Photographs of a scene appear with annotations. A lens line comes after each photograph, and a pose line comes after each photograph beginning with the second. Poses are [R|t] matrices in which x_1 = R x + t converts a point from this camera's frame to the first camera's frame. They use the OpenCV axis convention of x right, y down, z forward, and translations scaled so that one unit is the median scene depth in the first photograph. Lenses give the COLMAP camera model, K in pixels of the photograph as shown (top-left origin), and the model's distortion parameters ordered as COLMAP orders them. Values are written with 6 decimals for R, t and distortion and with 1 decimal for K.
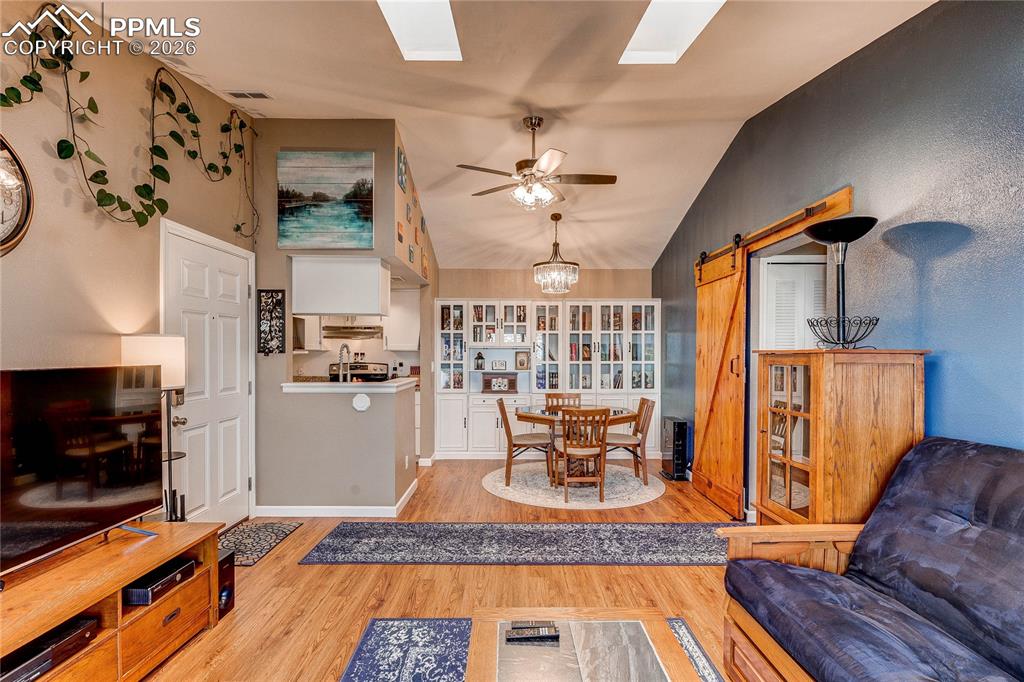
lens RADIAL K [[494.9, 0, 512.8], [0, 494.9, 357.6], [0, 0, 1]] dist [-0.000864, 0.000207]
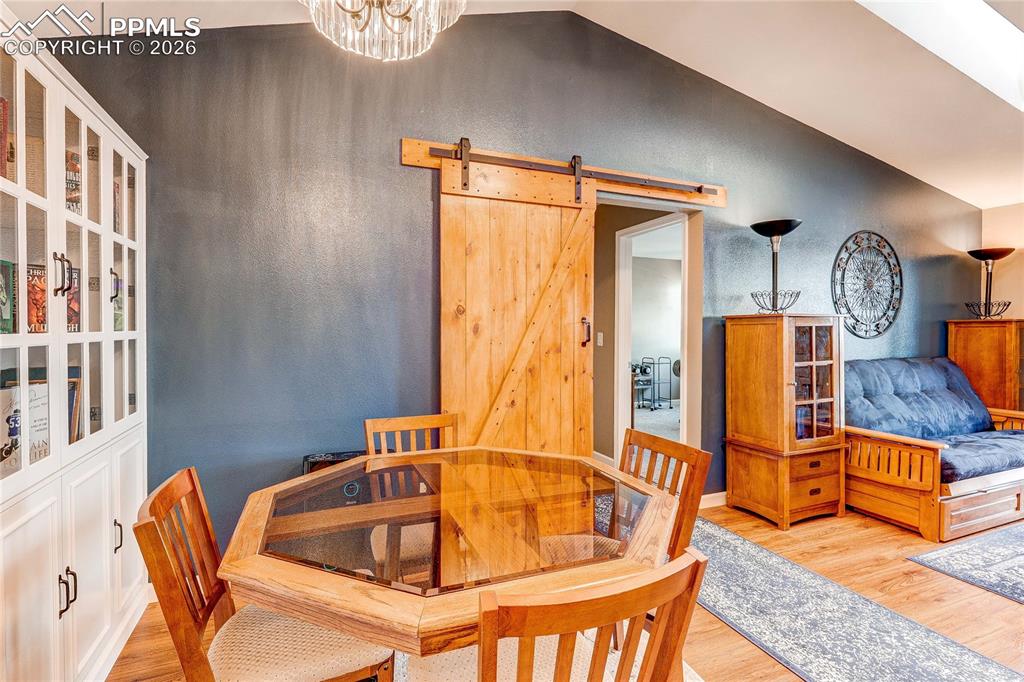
lens RADIAL K [[492.6, 0, 513.1], [0, 492.6, 332.9], [0, 0, 1]] dist [-0.002015, -0.000193]
pose [[-0.382448, -0.014095, 0.923869, -0.130012], [0.003102, 0.999858, 0.016538, 0.003269], [-0.923972, 0.009190, -0.382351, 0.891126]]
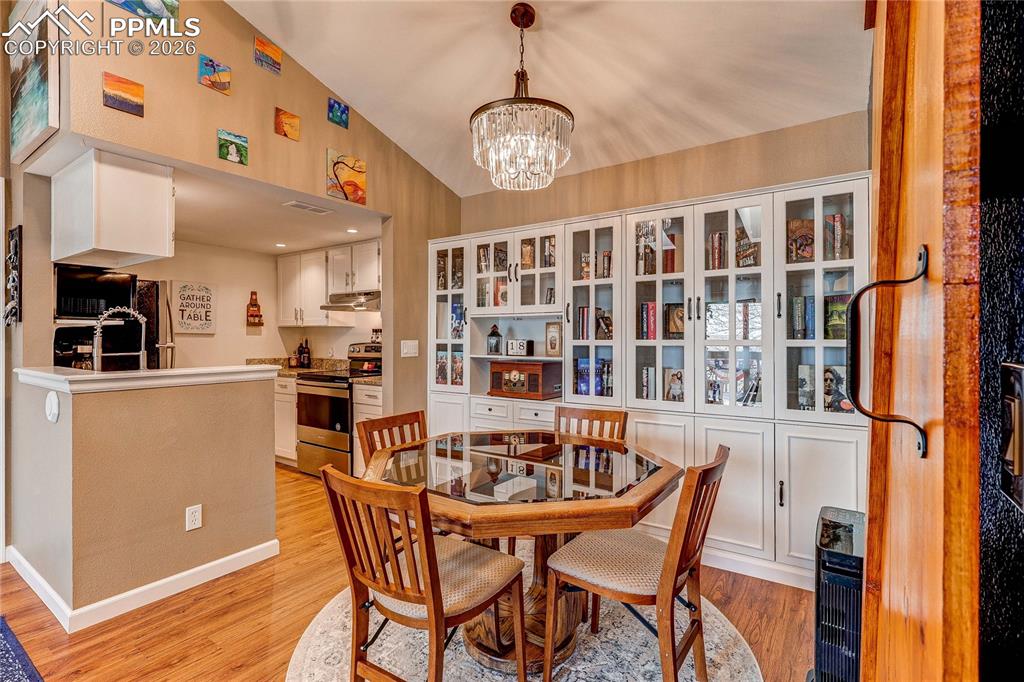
lens RADIAL K [[479.9, 0, 512.0], [0, 479.9, 341.0], [0, 0, 1]] dist [-0.002760, 0.000001]
pose [[0.818457, 0.001671, -0.574566, 0.283584], [-0.003229, 0.999993, -0.001691, 0.009188], [0.574559, 0.003239, 0.818457, 0.553011]]
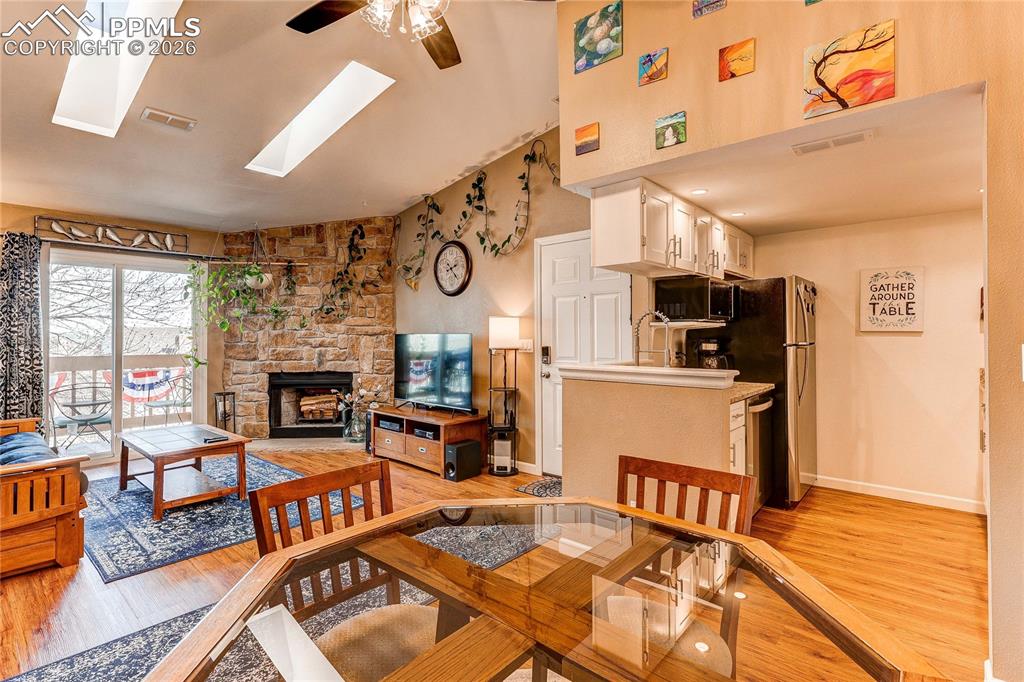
lens RADIAL K [[487.0, 0, 512.6], [0, 487.0, 331.0], [0, 0, 1]] dist [-0.011555, 0.009006]
pose [[-0.659789, -0.010199, -0.751382, 0.219146], [-0.008994, 0.999943, -0.005676, 0.004884], [0.751397, 0.003013, -0.659844, 0.915503]]
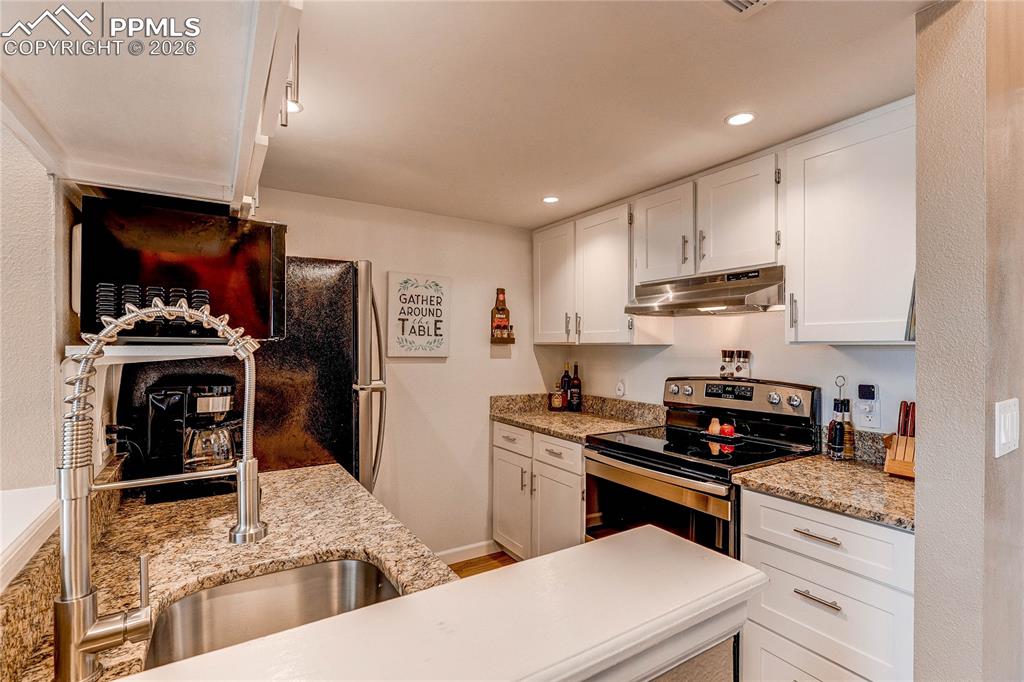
lens RADIAL K [[476.0, 0, 512.6], [0, 476.0, 347.2], [0, 0, 1]] dist [-0.004676, -0.000083]
pose [[0.529419, 0.000119, -0.848360, -0.103964], [-0.008244, 0.999954, -0.005004, -0.009682], [0.848320, 0.009643, 0.529395, 0.709298]]
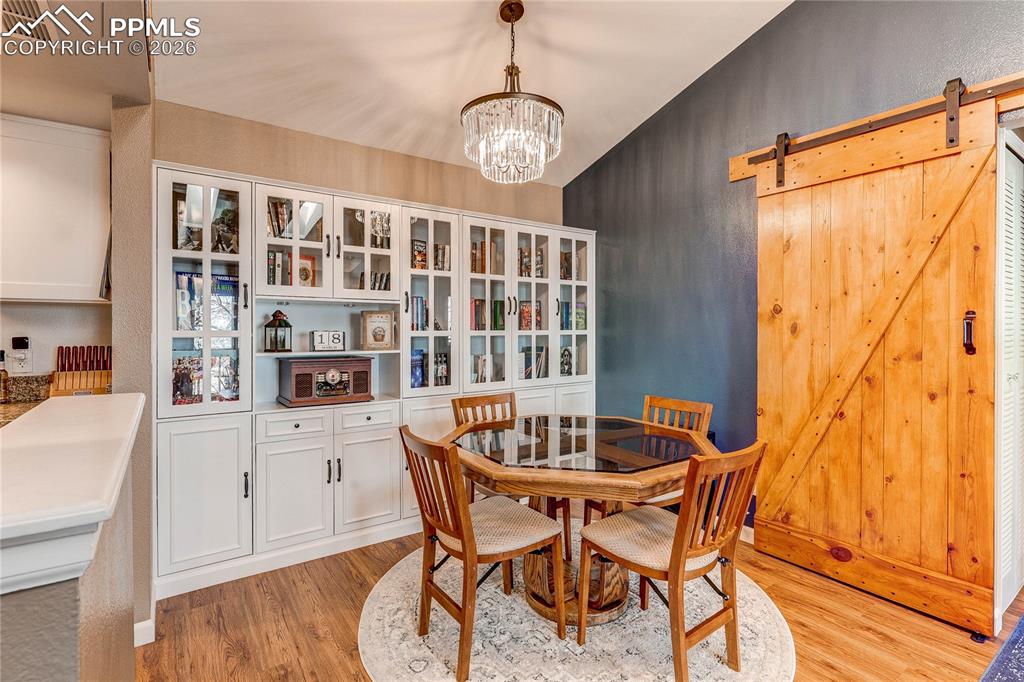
lens RADIAL K [[487.0, 0, 512.6], [0, 487.0, 331.0], [0, 0, 1]] dist [-0.011555, 0.009006]
pose [[0.823480, -0.002769, 0.567339, -0.141441], [0.005465, 0.999980, -0.003052, 0.009035], [-0.567319, 0.005614, 0.823479, 0.547669]]
